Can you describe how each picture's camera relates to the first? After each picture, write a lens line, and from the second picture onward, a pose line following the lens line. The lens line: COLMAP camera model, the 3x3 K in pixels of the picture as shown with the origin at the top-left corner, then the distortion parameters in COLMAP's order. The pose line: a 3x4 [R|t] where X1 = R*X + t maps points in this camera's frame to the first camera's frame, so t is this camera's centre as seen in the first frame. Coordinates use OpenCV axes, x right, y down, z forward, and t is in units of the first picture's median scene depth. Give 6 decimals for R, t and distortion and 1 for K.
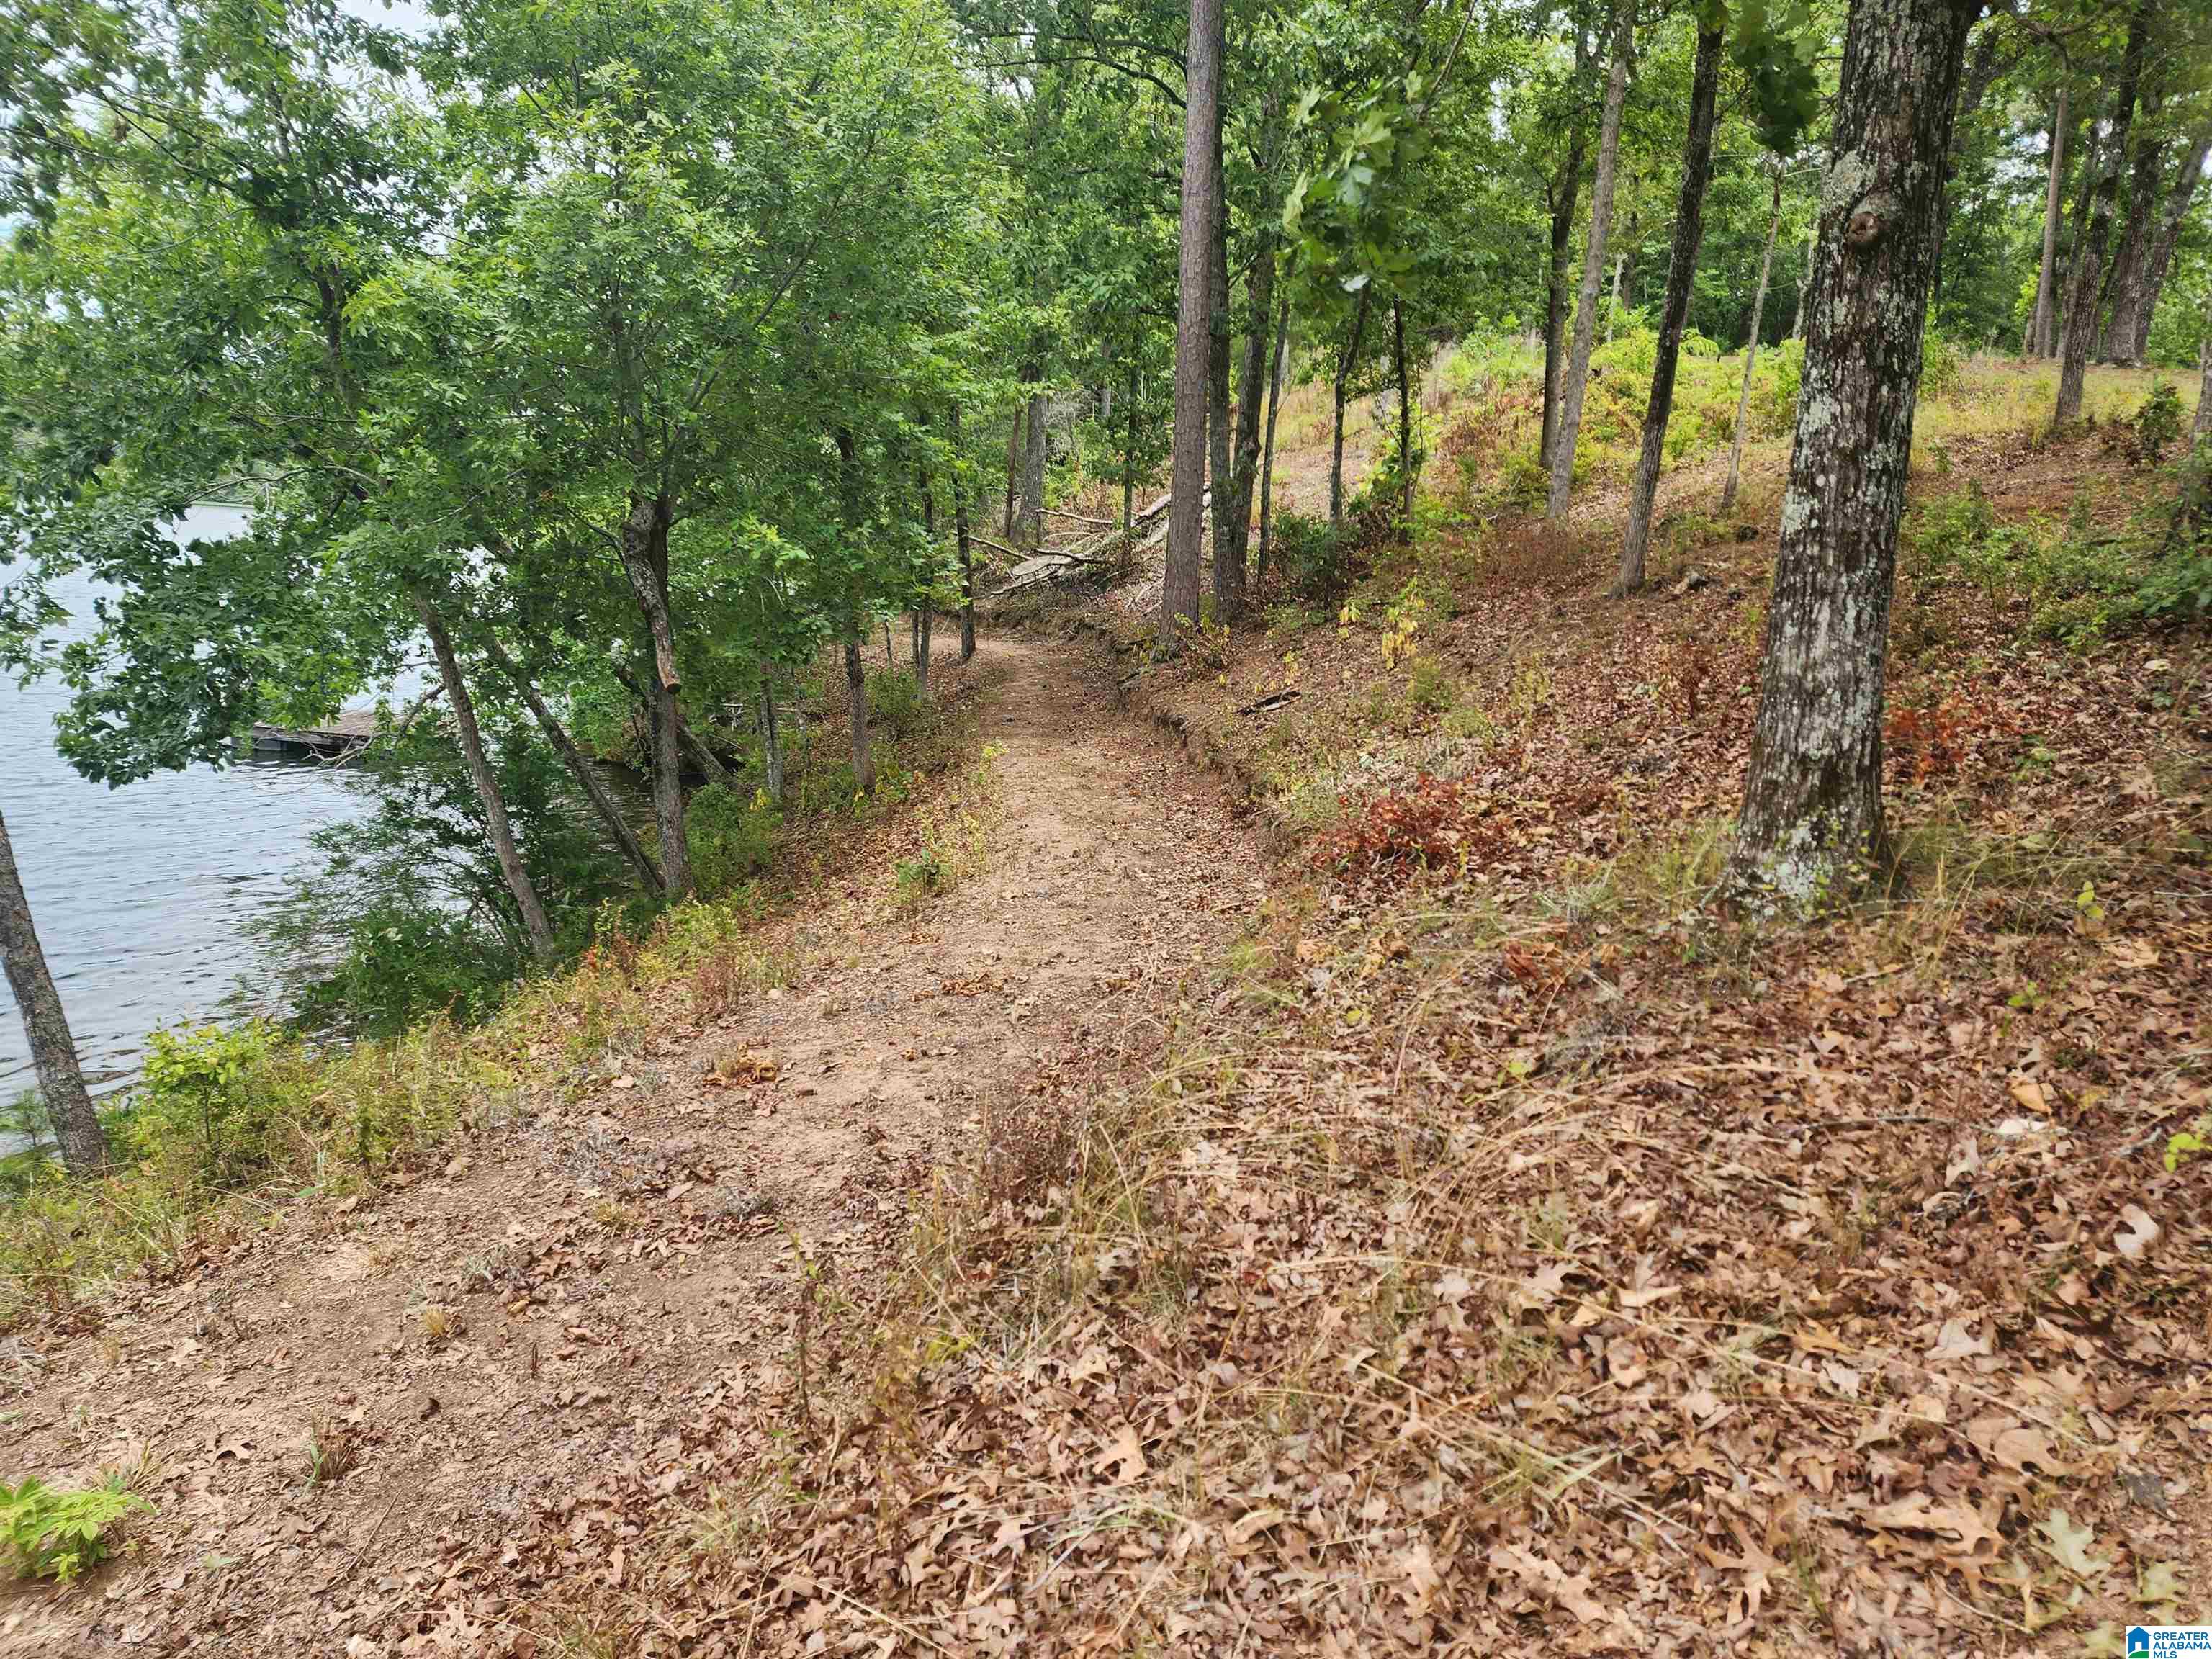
lens RADIAL K [[1462.3, 0, 1101.9], [0, 1462.3, 829.8], [0, 0, 1]] dist [0.050014, -0.054563]
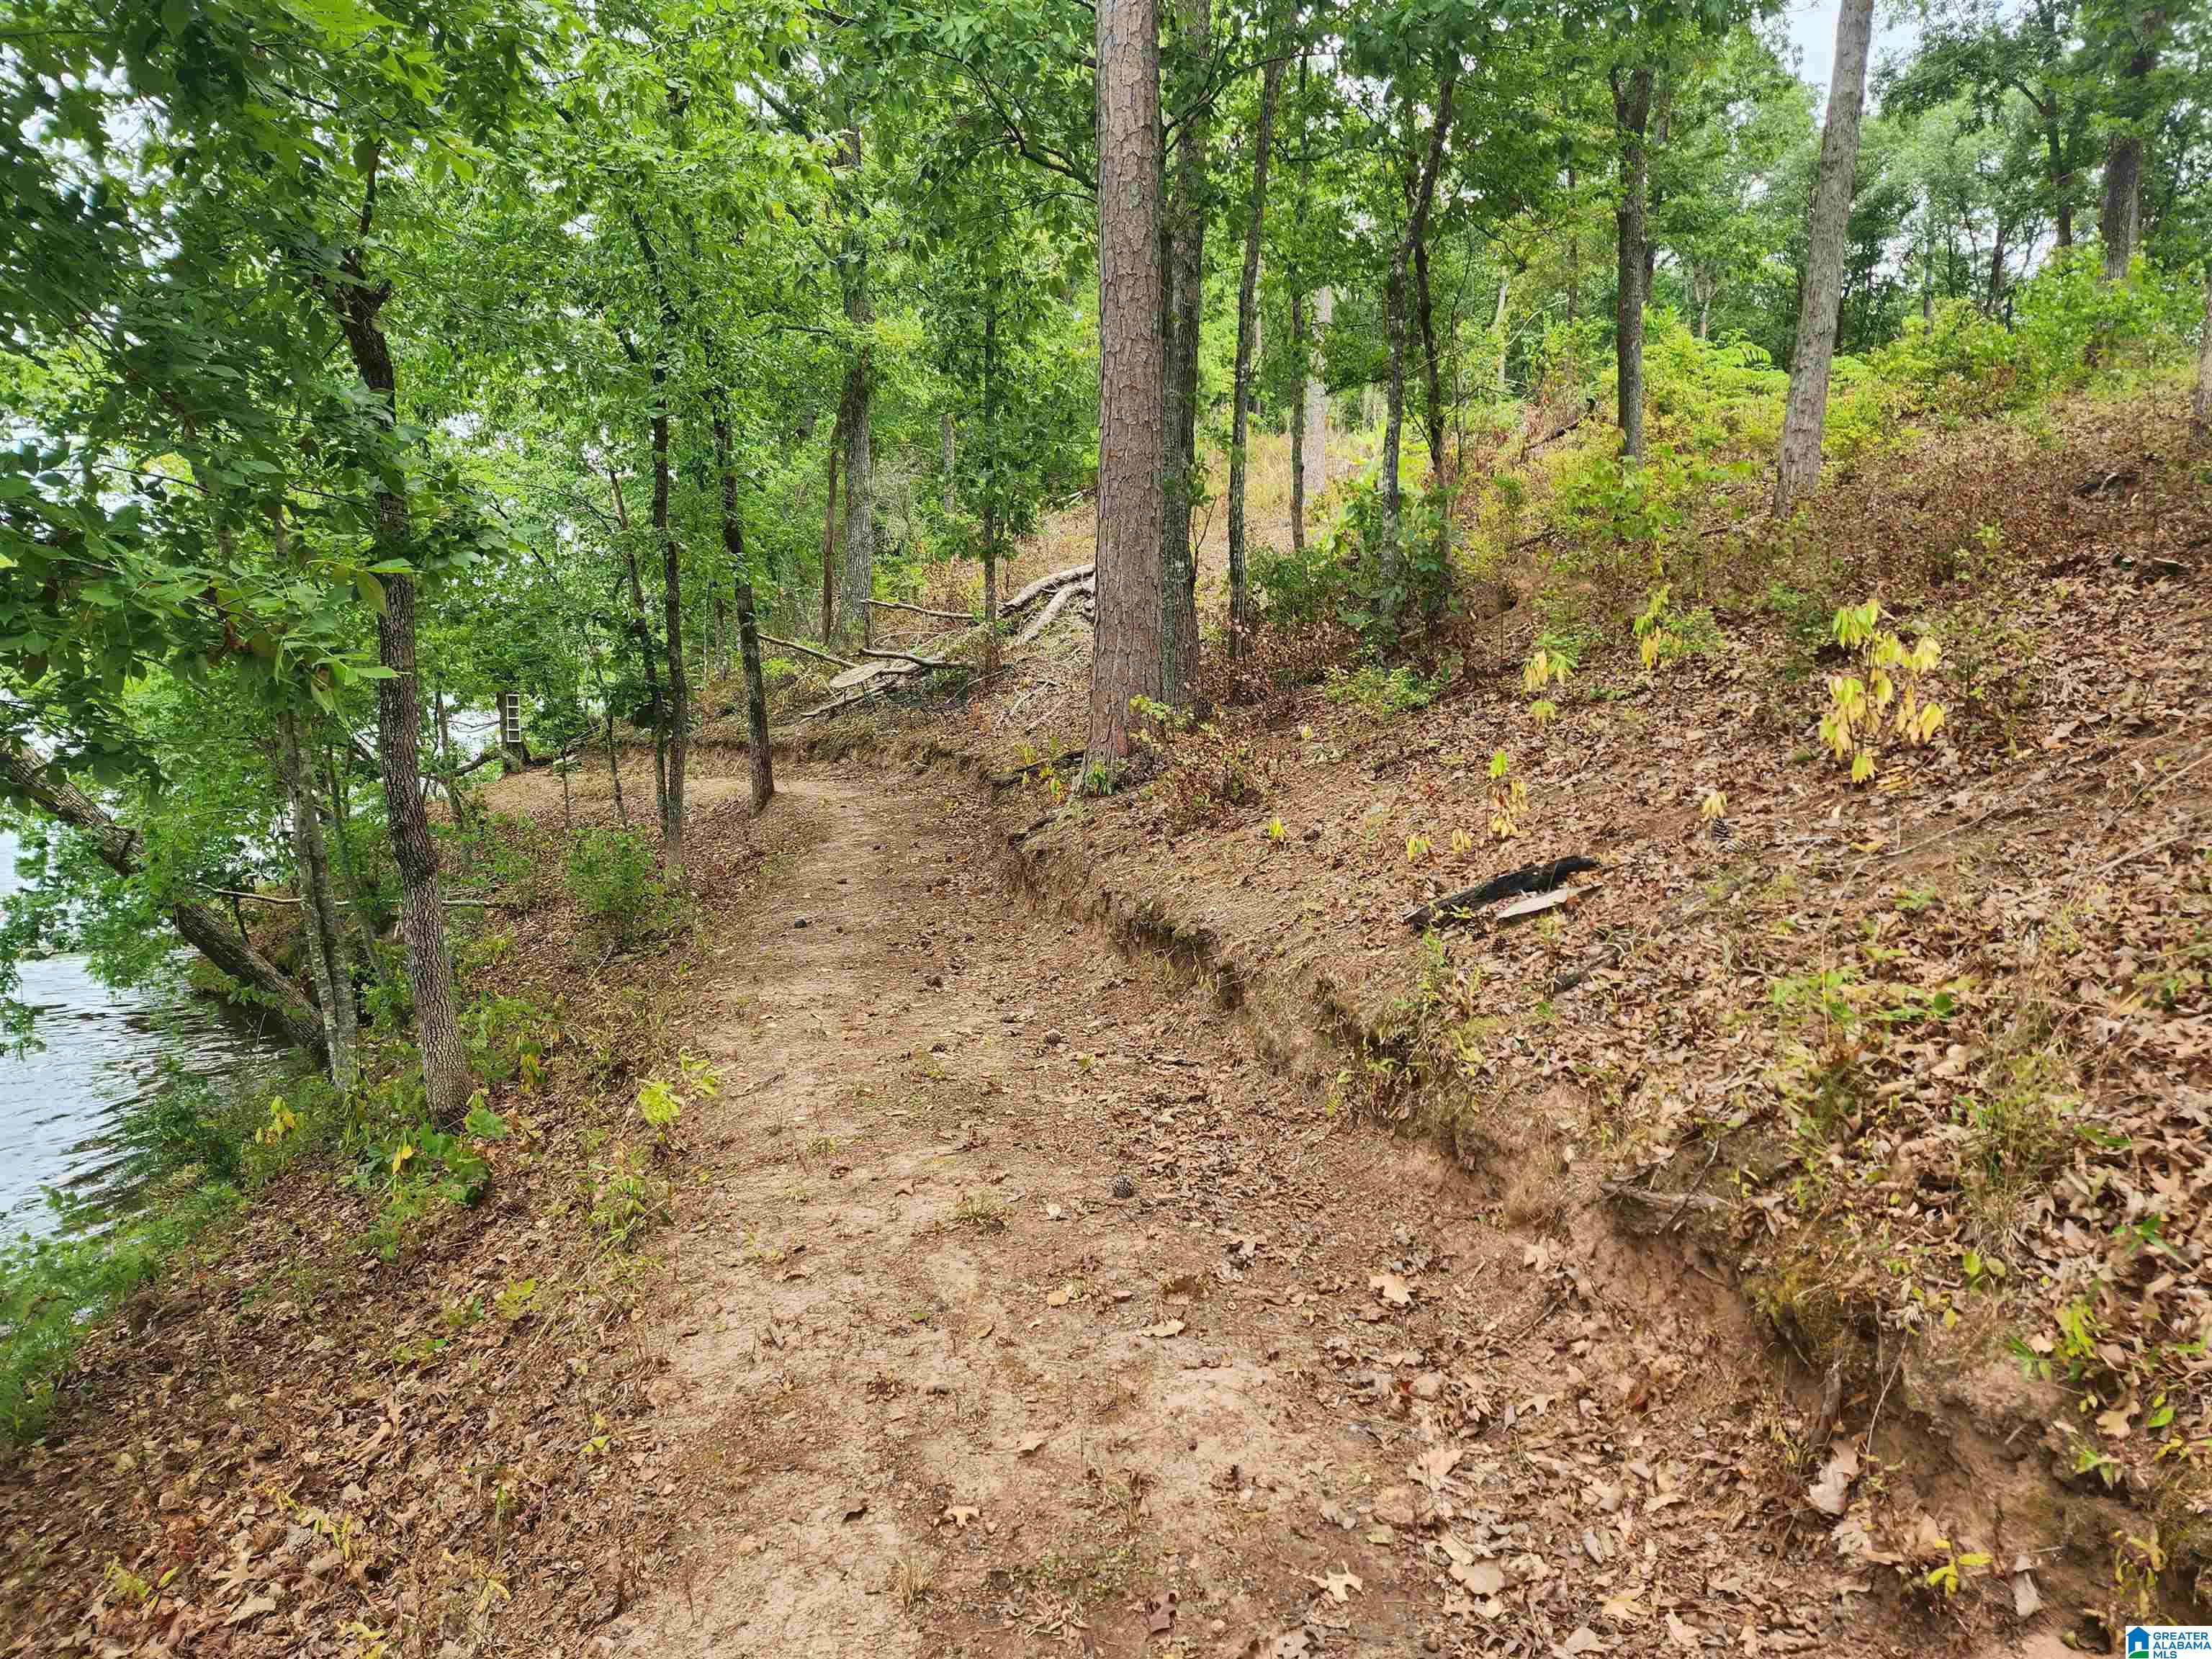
lens RADIAL K [[1462.3, 0, 1108.3], [0, 1462.3, 835.7], [0, 0, 1]] dist [0.050014, -0.054563]
pose [[0.993321, -0.047074, 0.105344, -0.006489], [0.056542, 0.994445, -0.088776, -0.033652], [-0.100580, 0.094140, 0.990465, 0.299020]]
